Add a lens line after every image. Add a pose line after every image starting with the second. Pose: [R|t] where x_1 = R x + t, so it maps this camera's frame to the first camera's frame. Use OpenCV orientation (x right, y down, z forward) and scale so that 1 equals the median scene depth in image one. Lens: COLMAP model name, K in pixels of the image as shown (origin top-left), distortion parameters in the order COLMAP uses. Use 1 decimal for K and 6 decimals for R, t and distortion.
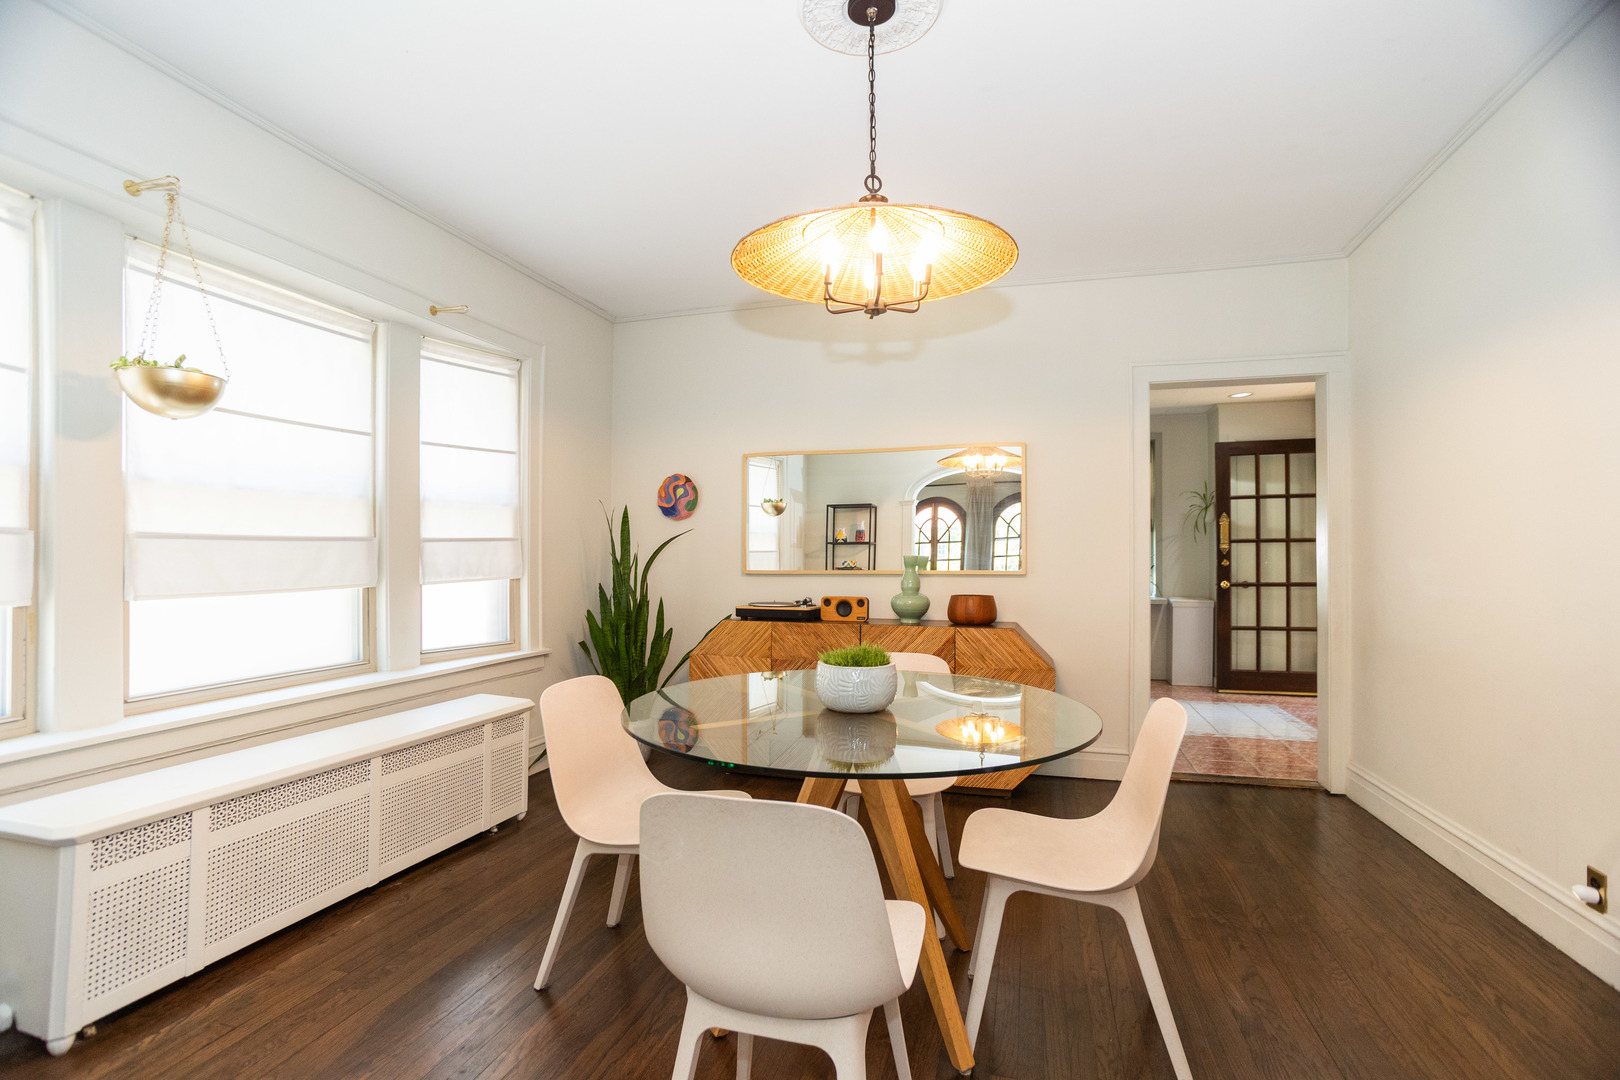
lens RADIAL K [[771.1, 0, 788.6], [0, 771.1, 548.2], [0, 0, 1]] dist [-0.052639, 0.012198]
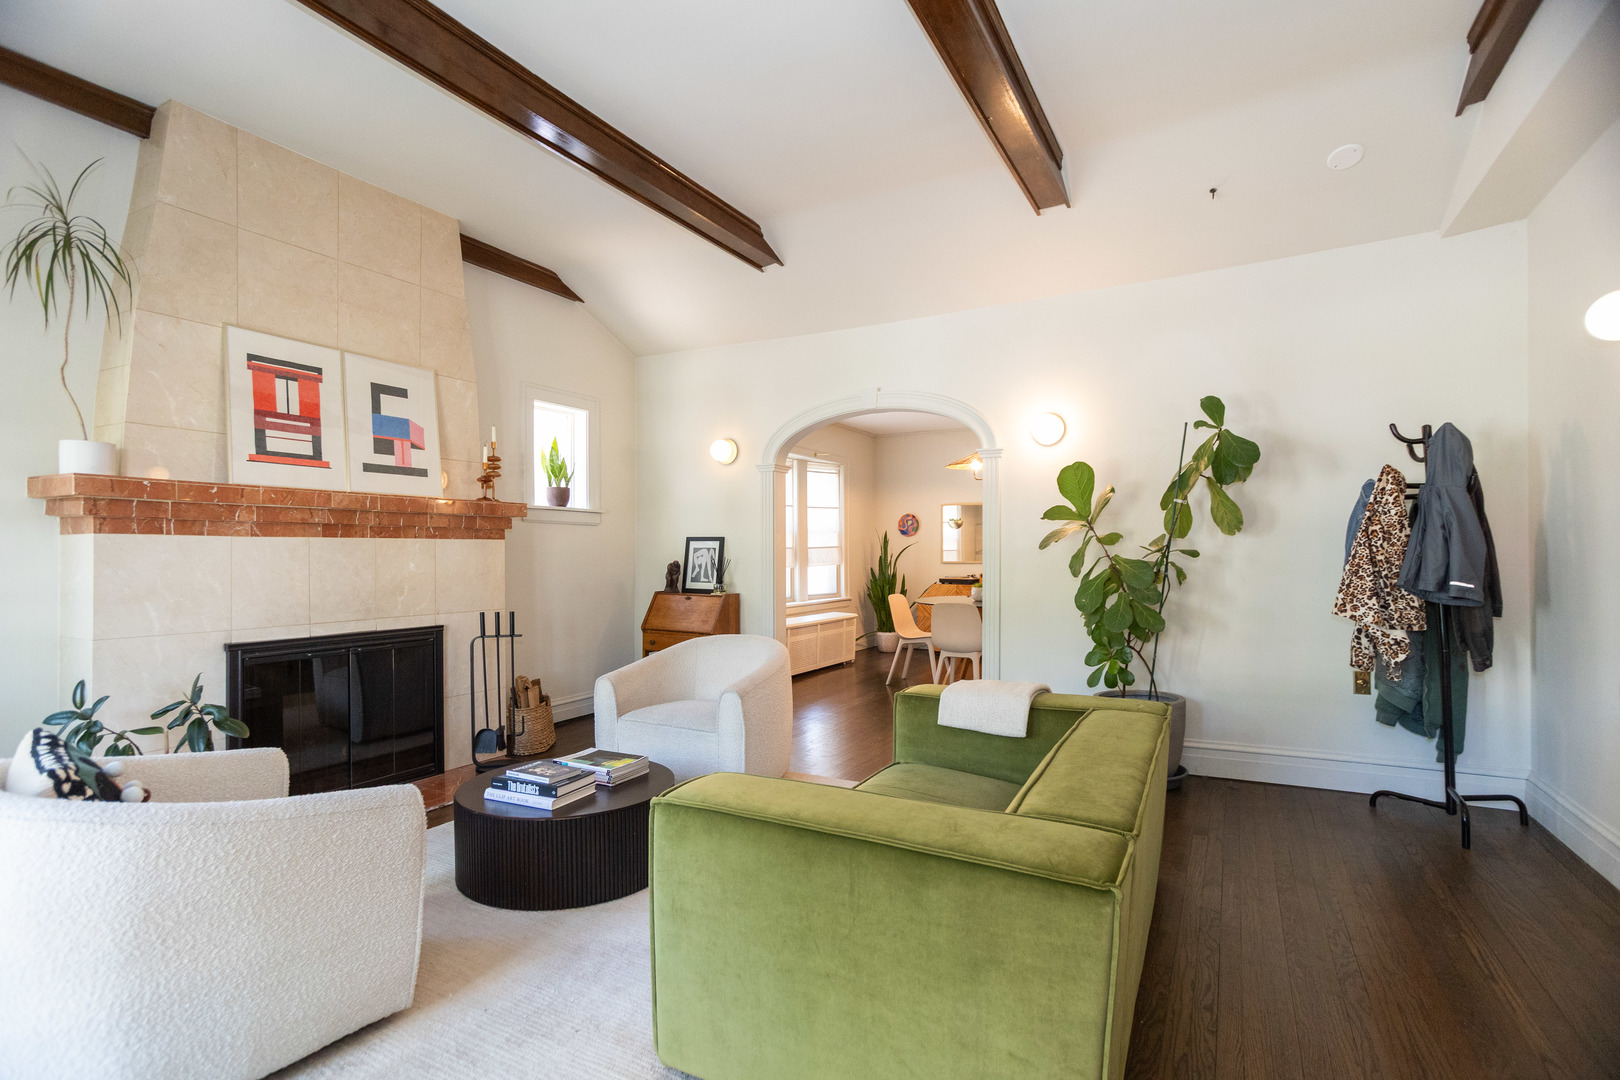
lens RADIAL K [[771.1, 0, 802.6], [0, 771.1, 549.1], [0, 0, 1]] dist [-0.052639, 0.012198]
pose [[0.977468, -0.006343, -0.210987, 0.012863], [0.007780, 0.999952, 0.005981, -0.020561], [0.210939, -0.007488, 0.977471, -1.242926]]
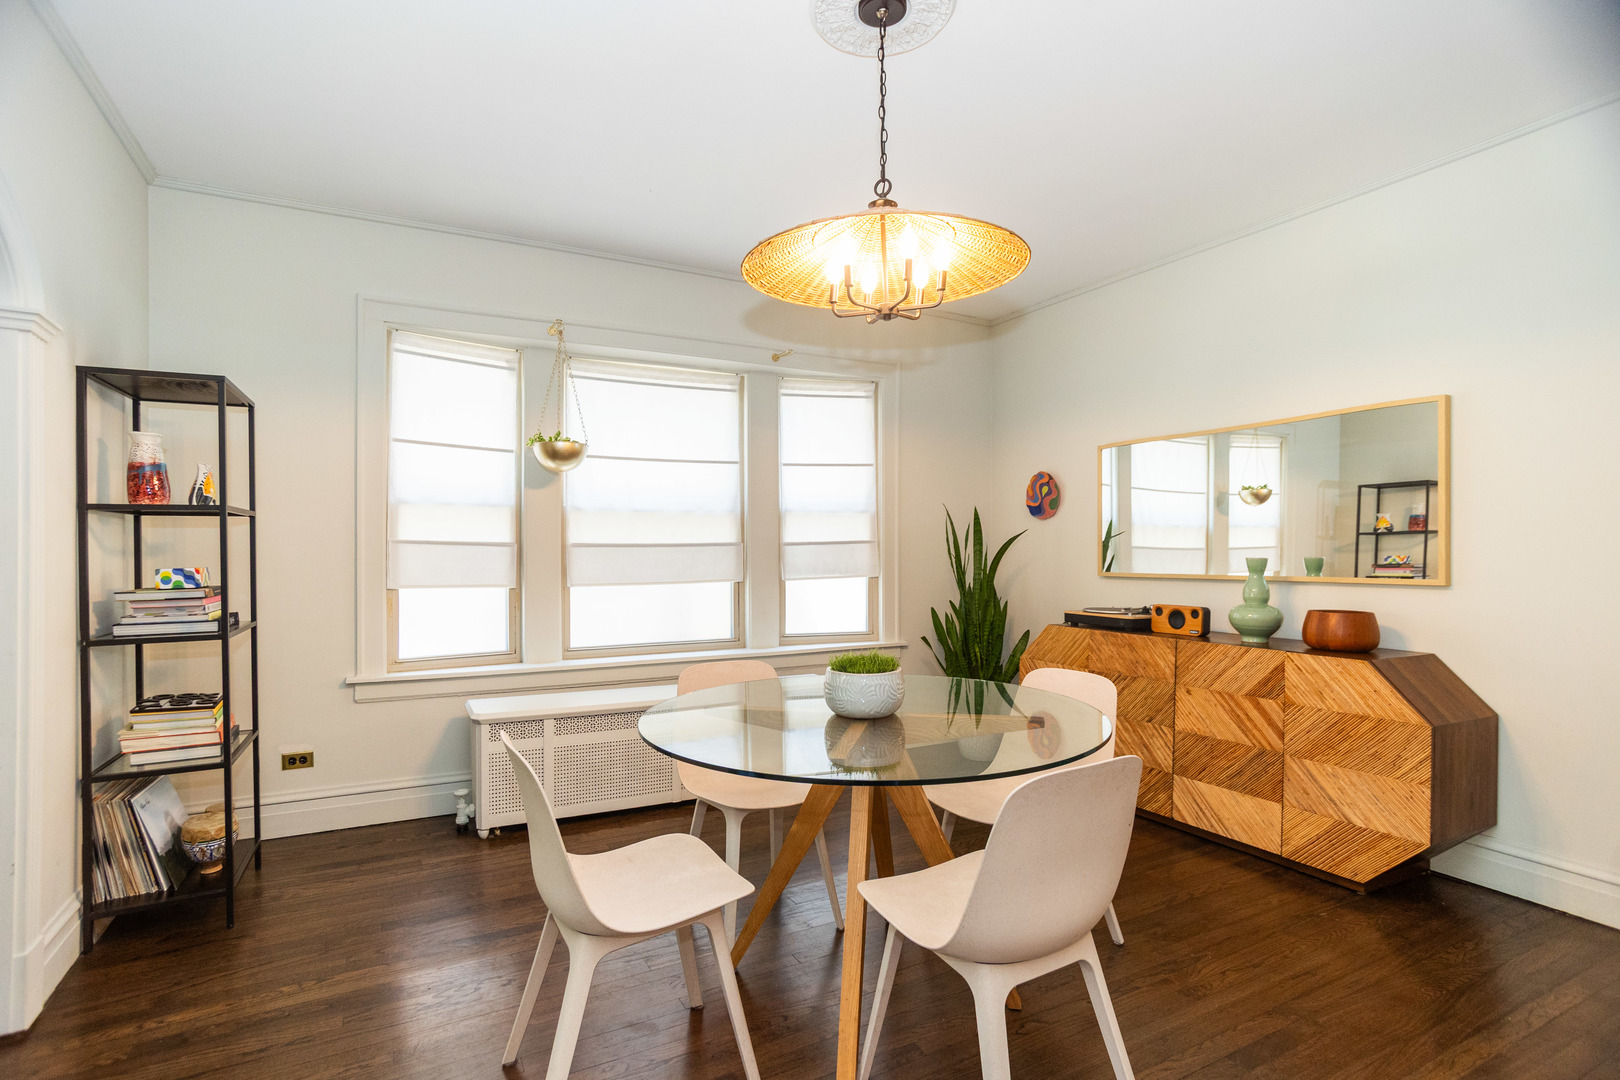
lens RADIAL K [[771.1, 0, 774.2], [0, 771.1, 548.6], [0, 0, 1]] dist [-0.052639, 0.012198]
pose [[0.706715, -0.004989, -0.707481, 0.354878], [0.010588, 0.999938, 0.003525, -0.007267], [0.707419, -0.009982, 0.706724, 0.097993]]
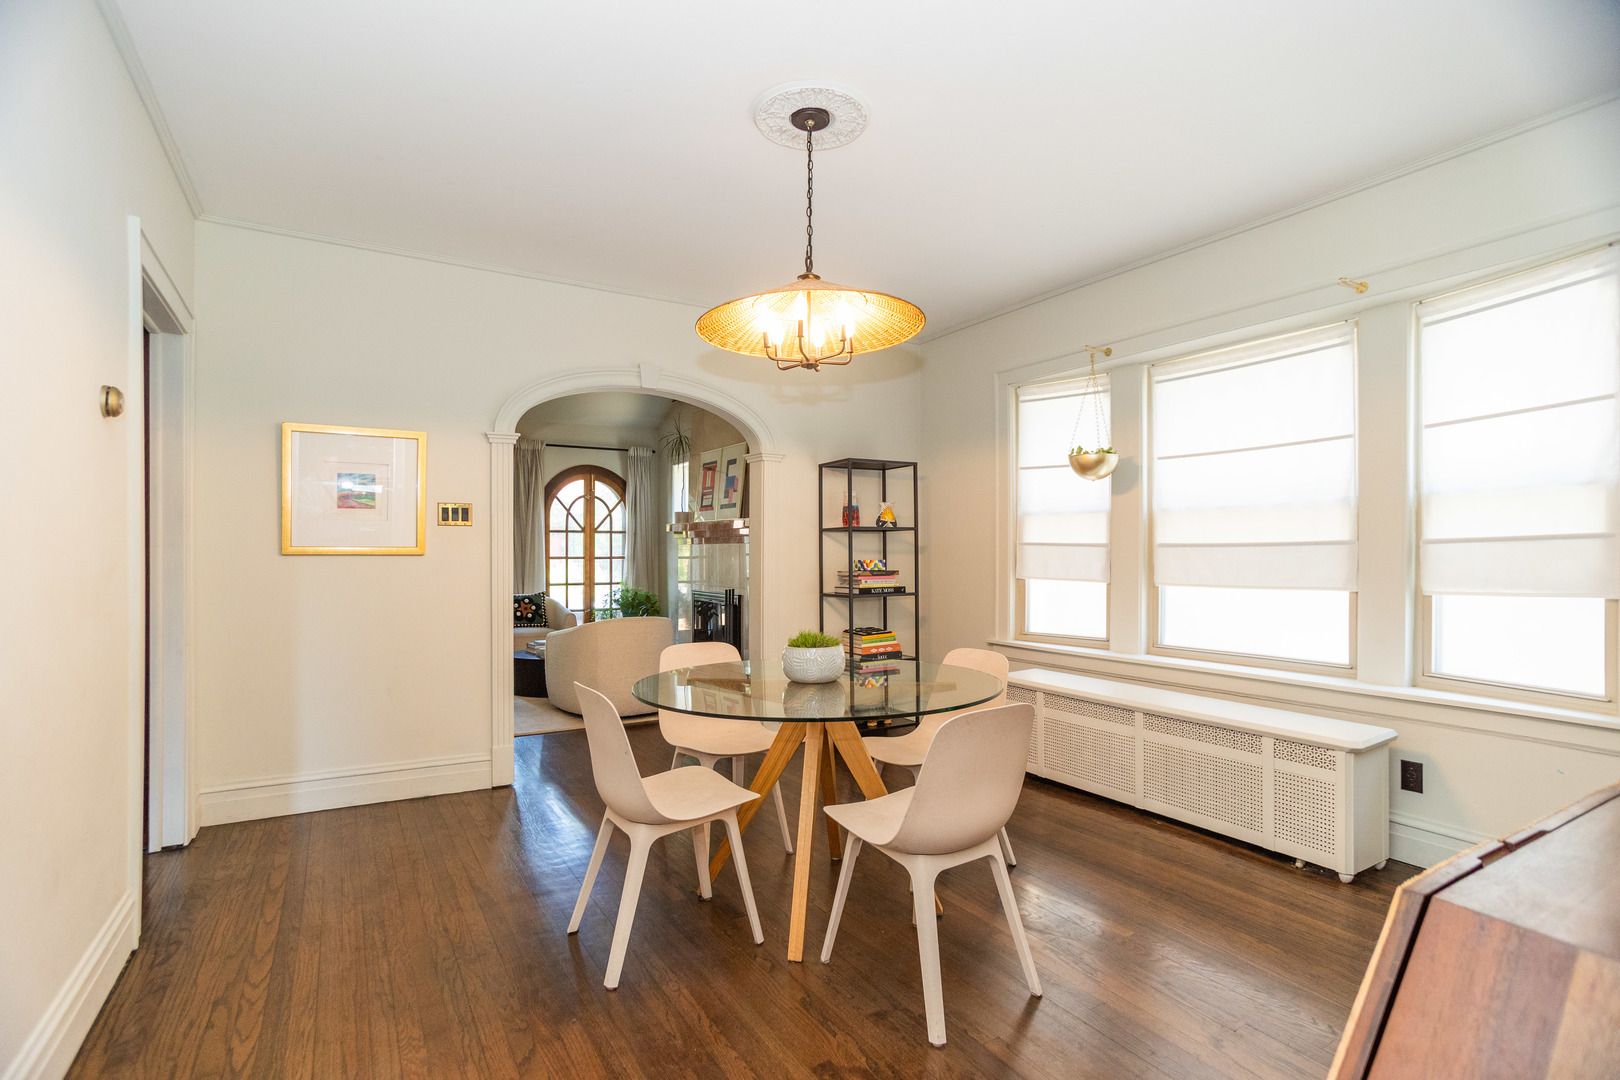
lens RADIAL K [[771.1, 0, 805.2], [0, 771.1, 548.8], [0, 0, 1]] dist [-0.052639, 0.012198]
pose [[-0.649699, -0.001200, -0.760191, 0.552067], [0.008754, 0.999921, -0.009060, -0.001313], [0.760141, -0.012541, -0.649637, 0.929615]]
